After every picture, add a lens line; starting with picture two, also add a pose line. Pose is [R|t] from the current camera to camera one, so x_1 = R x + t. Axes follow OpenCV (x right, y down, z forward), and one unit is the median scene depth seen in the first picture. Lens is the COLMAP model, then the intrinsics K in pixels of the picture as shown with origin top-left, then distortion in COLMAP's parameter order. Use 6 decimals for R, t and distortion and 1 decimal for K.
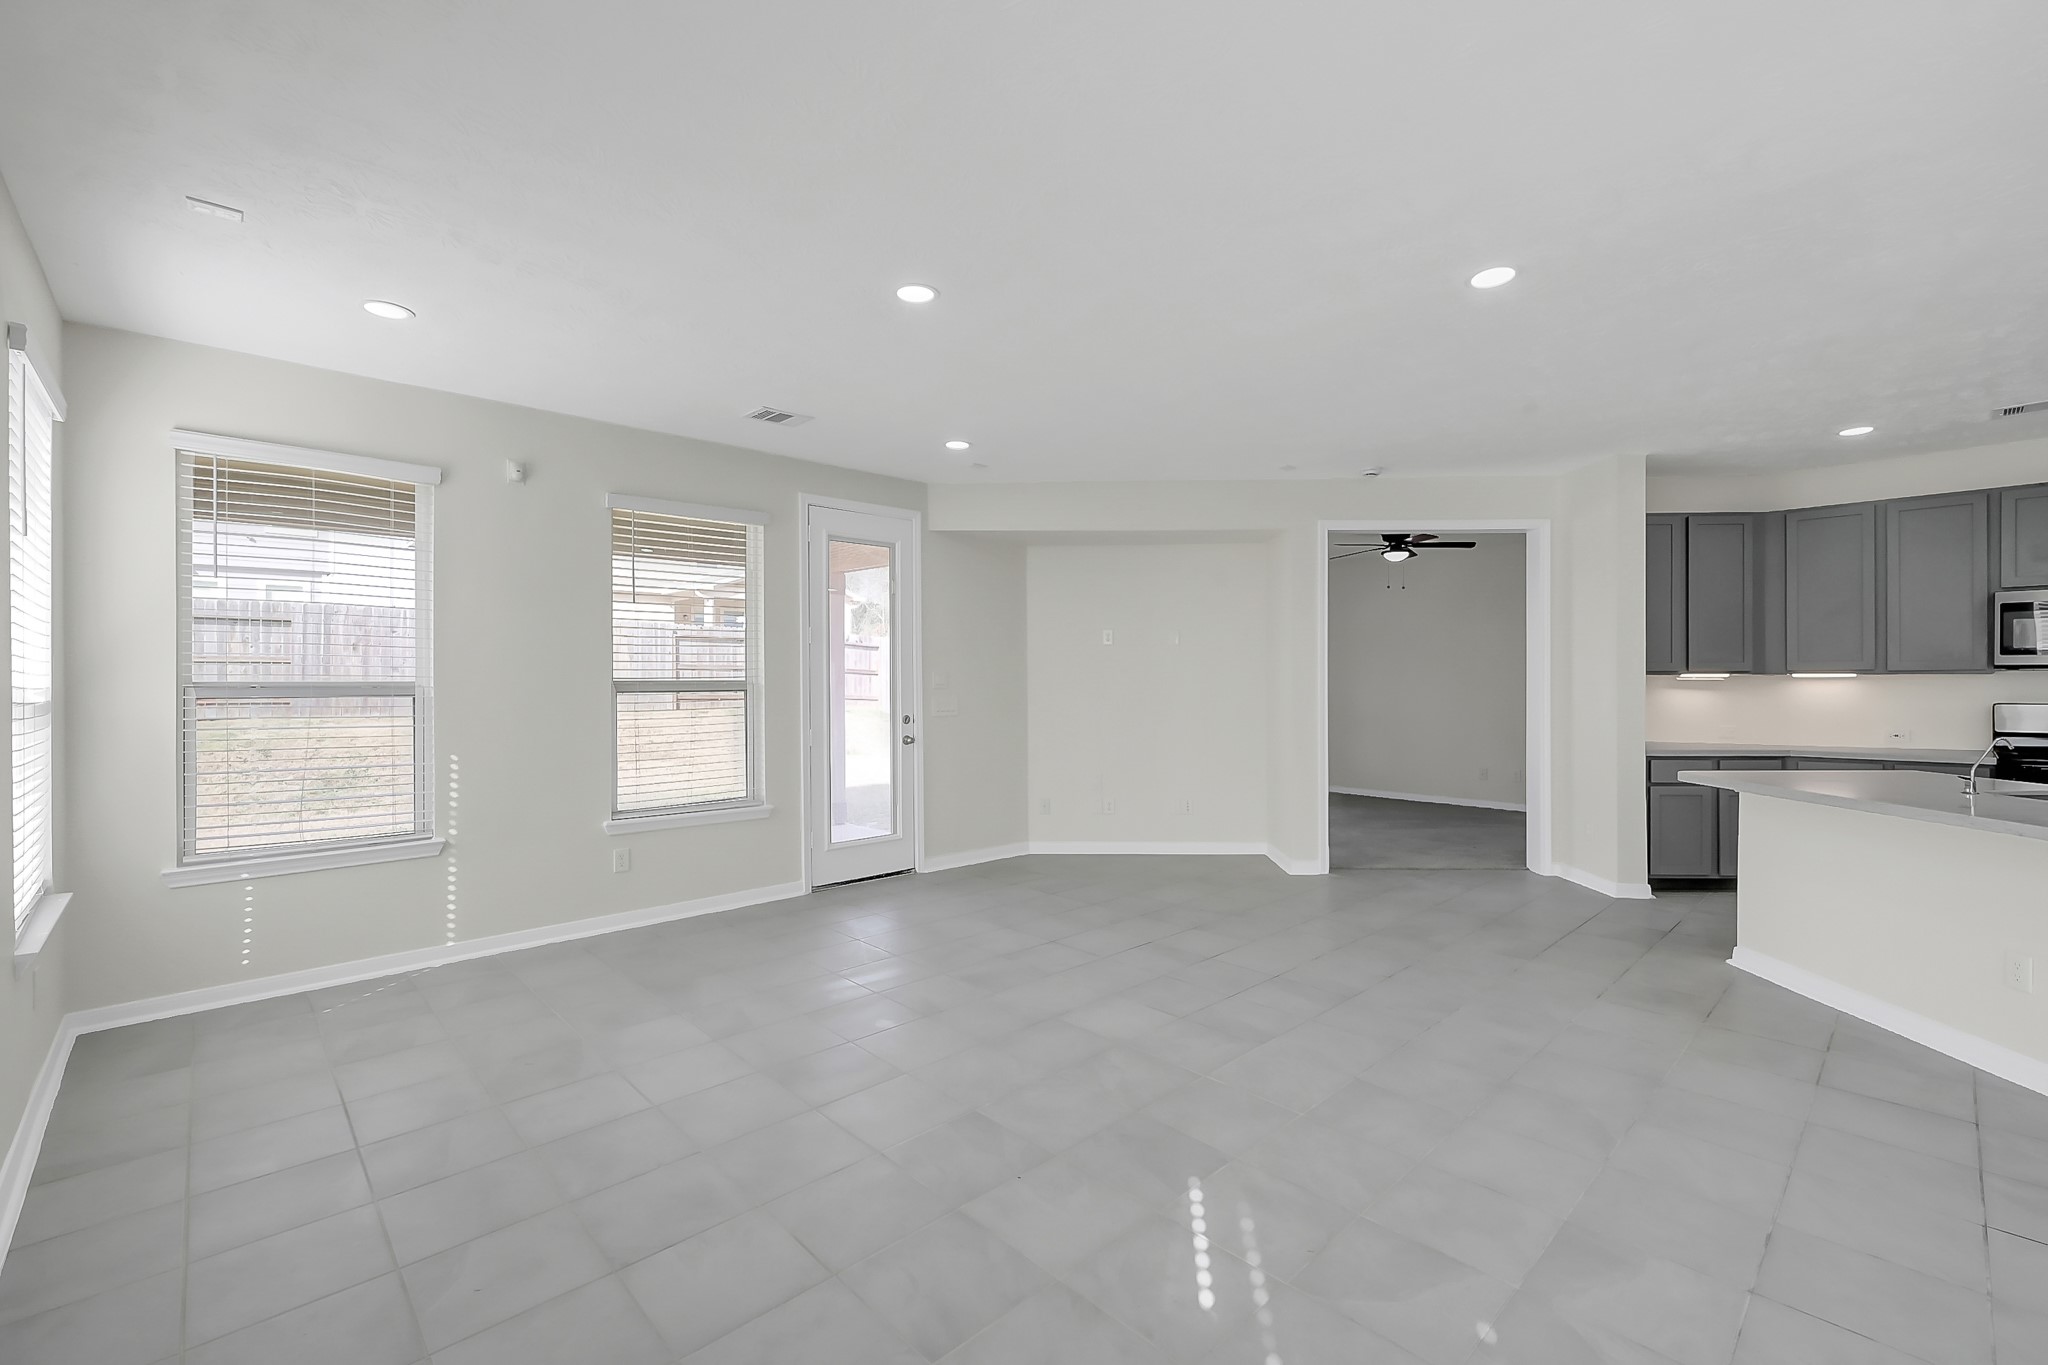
lens RADIAL K [[871.8, 0, 1014.0], [0, 871.8, 683.7], [0, 0, 1]] dist [-0.000718, -0.000049]
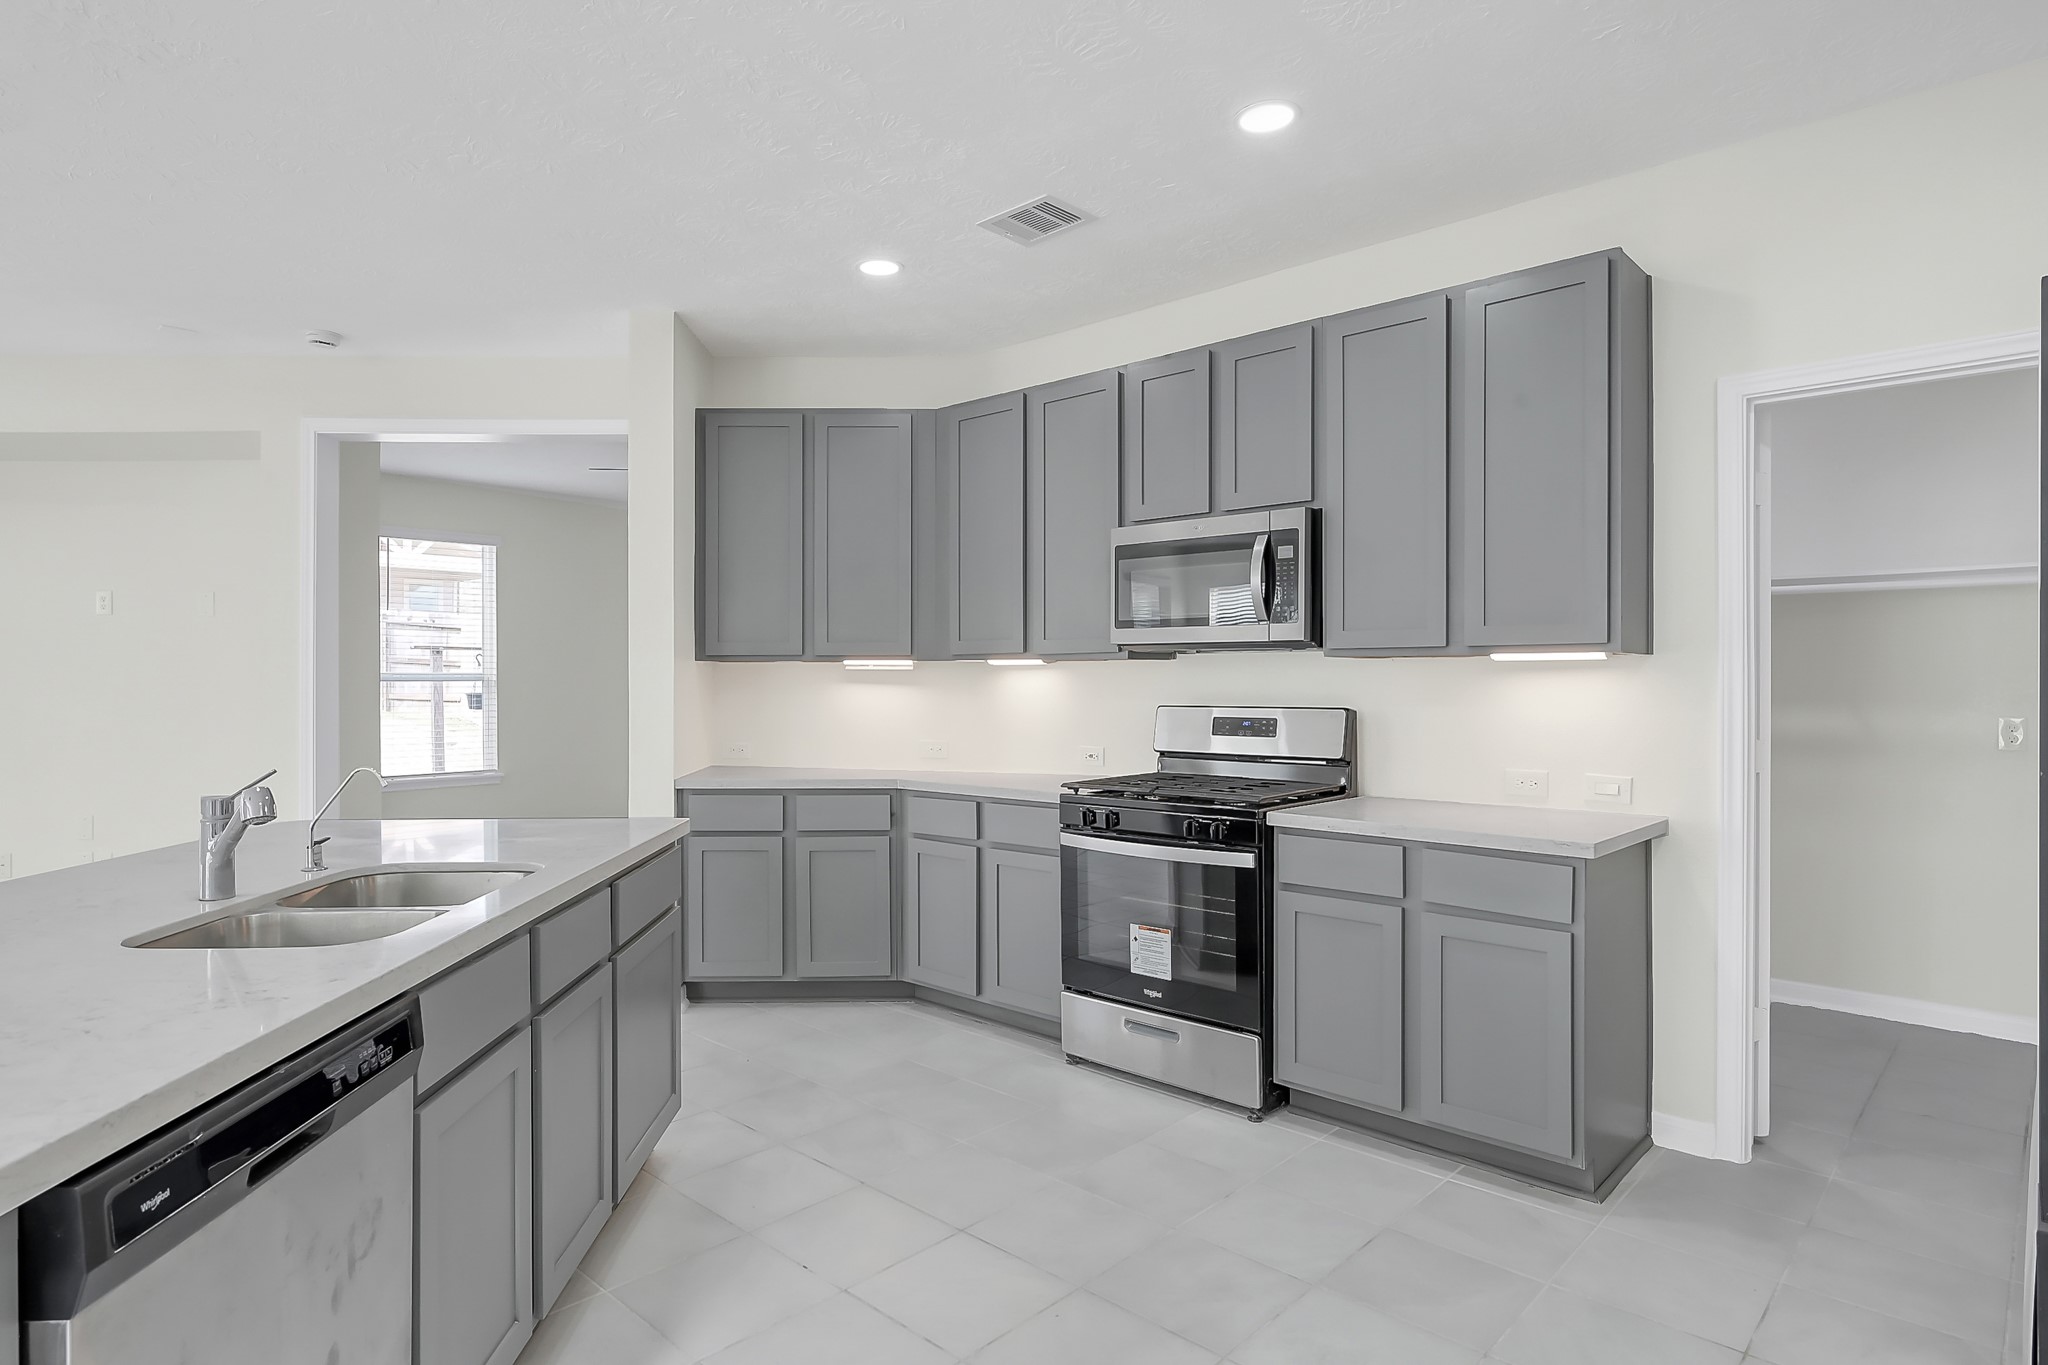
lens RADIAL K [[1129.3, 0, 976.8], [0, 1129.3, 681.2], [0, 0, 1]] dist [0.000902, -0.000049]
pose [[0.999117, 0.000857, 0.041996, 0.886952], [-0.000858, 1.000000, 0.000023, 0.004513], [-0.041996, -0.000059, 0.999118, 0.168532]]
